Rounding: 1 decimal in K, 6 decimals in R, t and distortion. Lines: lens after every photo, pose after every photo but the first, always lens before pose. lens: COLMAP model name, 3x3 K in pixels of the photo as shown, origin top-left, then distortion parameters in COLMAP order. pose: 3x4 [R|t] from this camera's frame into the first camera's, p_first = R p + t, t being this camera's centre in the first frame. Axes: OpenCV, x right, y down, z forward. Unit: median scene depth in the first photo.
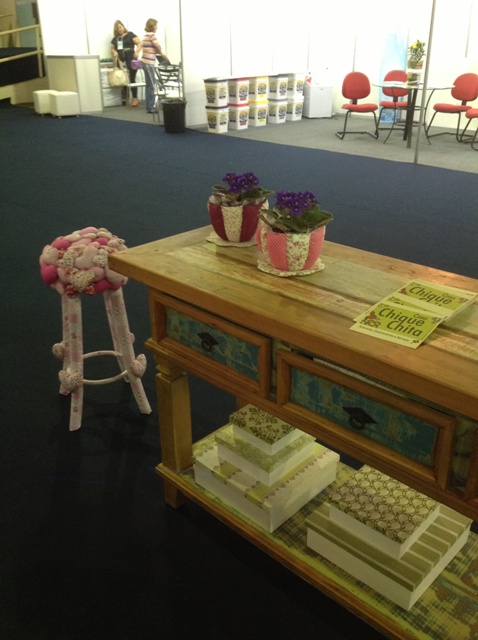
lens RADIAL K [[638.2, 0, 238.3], [0, 638.2, 320.4], [0, 0, 1]] dist [0.017091, 0.000000]
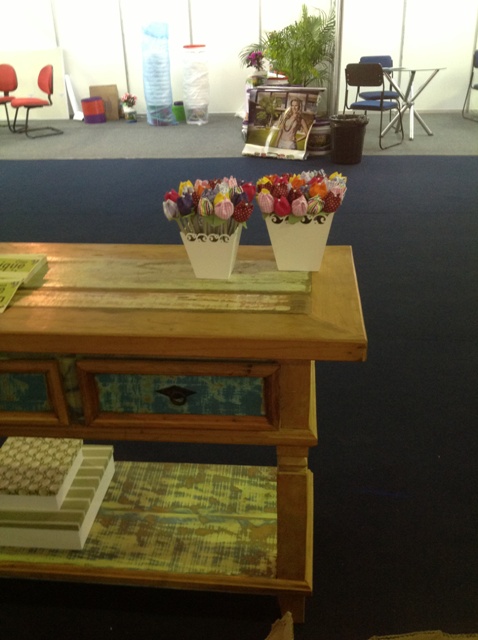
lens RADIAL K [[638.2, 0, 240.5], [0, 638.2, 319.6], [0, 0, 1]] dist [0.017091, 0.000000]
pose [[0.789612, -0.301659, 0.534335, 0.013999], [0.295977, 0.950054, 0.098973, 0.053554], [-0.537503, 0.080000, 0.839458, -0.088021]]
